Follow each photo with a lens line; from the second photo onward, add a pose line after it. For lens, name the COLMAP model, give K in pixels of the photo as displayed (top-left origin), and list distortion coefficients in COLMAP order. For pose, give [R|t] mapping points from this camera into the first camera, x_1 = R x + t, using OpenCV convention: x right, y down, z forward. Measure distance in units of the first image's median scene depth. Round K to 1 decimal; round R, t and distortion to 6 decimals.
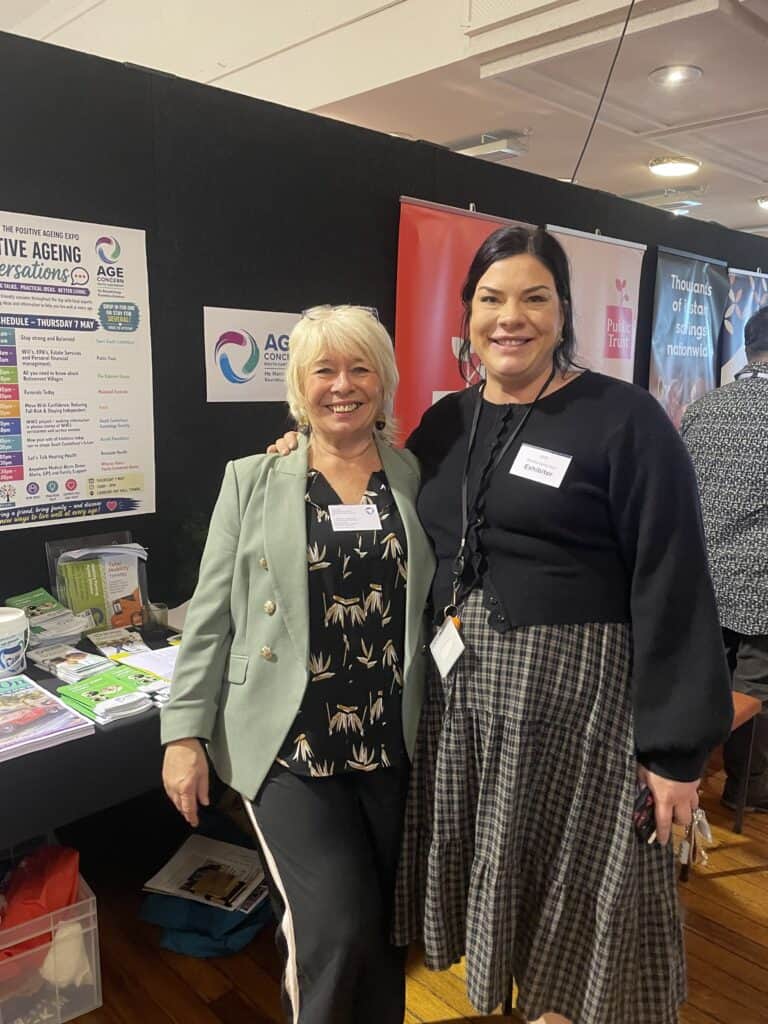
lens RADIAL K [[844.3, 0, 385.9], [0, 844.3, 510.3], [0, 0, 1]] dist [0.045527, -0.050382]
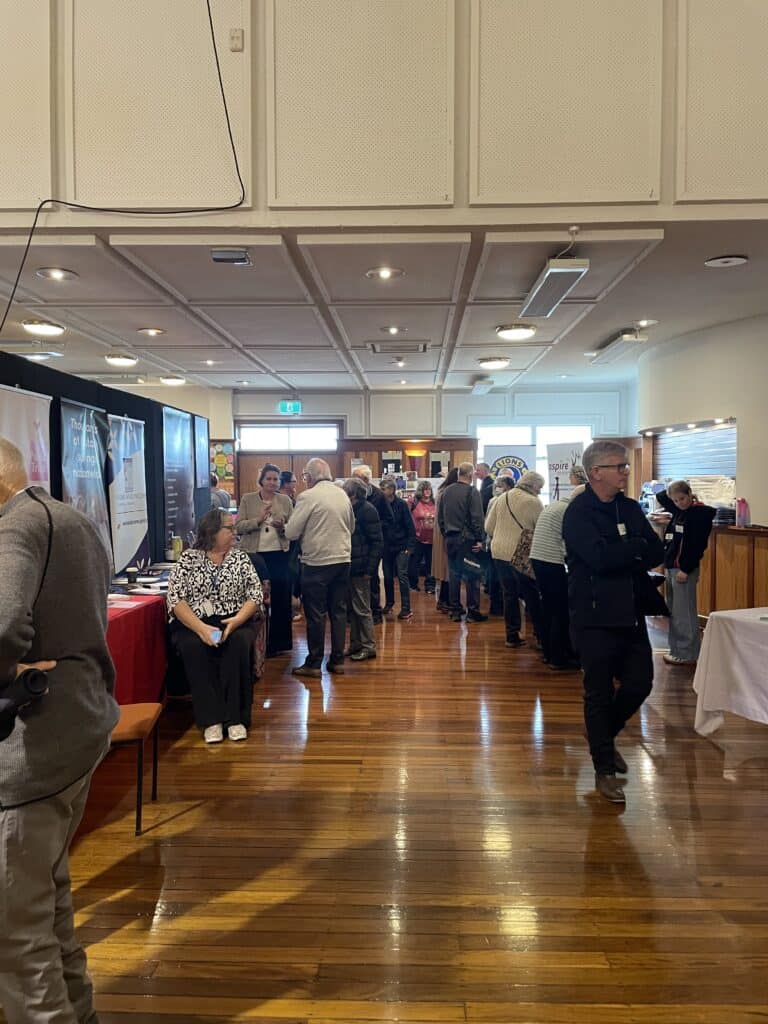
lens RADIAL K [[770.8, 0, 382.3], [0, 770.8, 513.1], [0, 0, 1]] dist [0.045249, -0.061644]
pose [[0.717873, -0.040849, 0.694975, -0.311404], [0.125987, 0.989417, -0.071982, 0.037063], [-0.684680, 0.139232, 0.715422, -0.350303]]
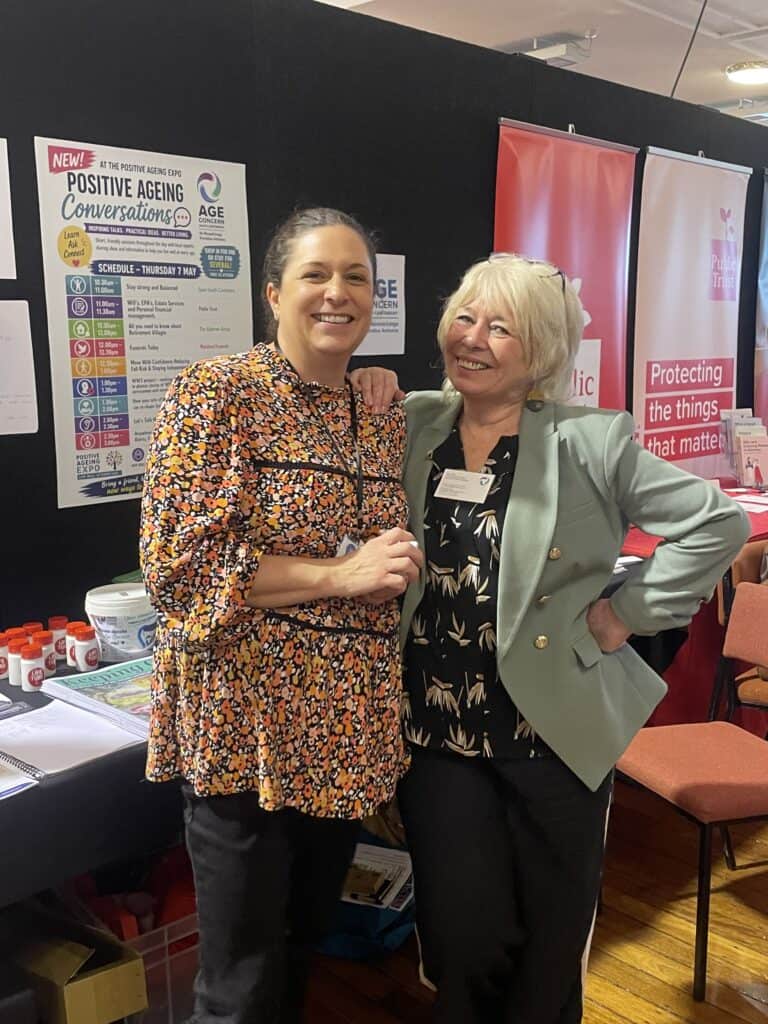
lens RADIAL K [[1054.5, 0, 379.7], [0, 1054.5, 514.6], [0, 0, 1]] dist [0.026822, 0.000000]
pose [[0.999500, -0.024594, 0.019847, -0.179024], [0.024378, 0.999641, 0.011076, 0.030620], [-0.020112, -0.010586, 0.999742, -0.121507]]
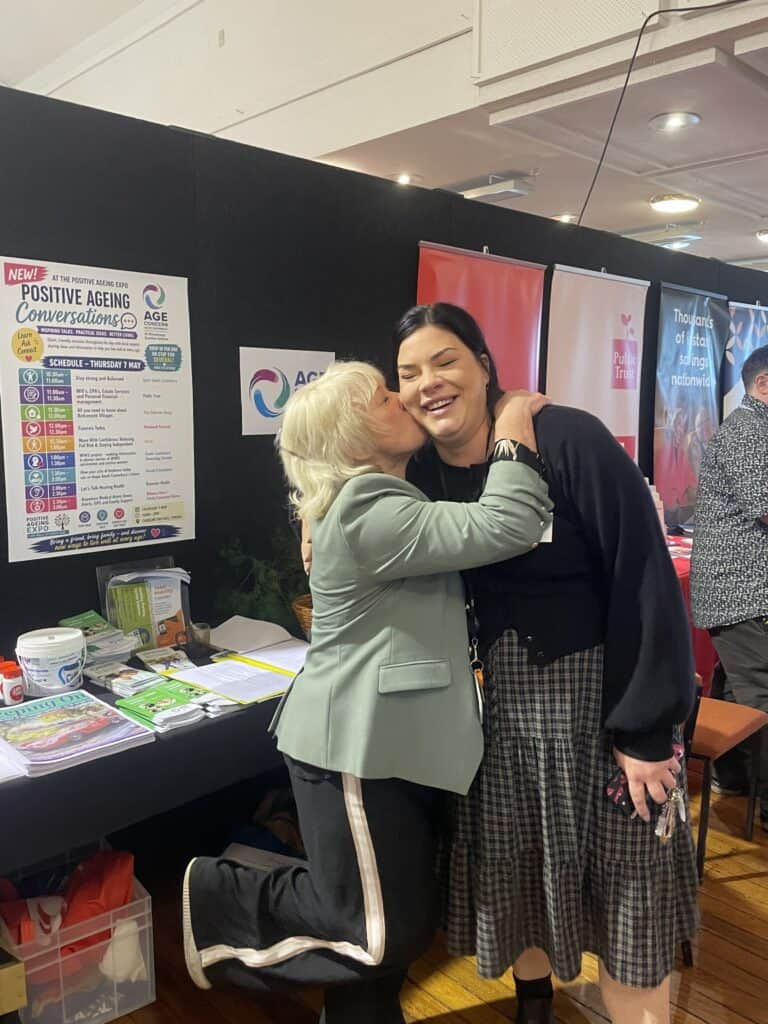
lens RADIAL K [[844.3, 0, 390.1], [0, 844.3, 510.2], [0, 0, 1]] dist [0.045527, -0.050382]
pose [[0.999973, -0.007198, -0.001300, -0.026995], [0.007153, 0.999464, -0.031959, 0.002429], [0.001530, 0.031949, 0.999488, -0.071271]]
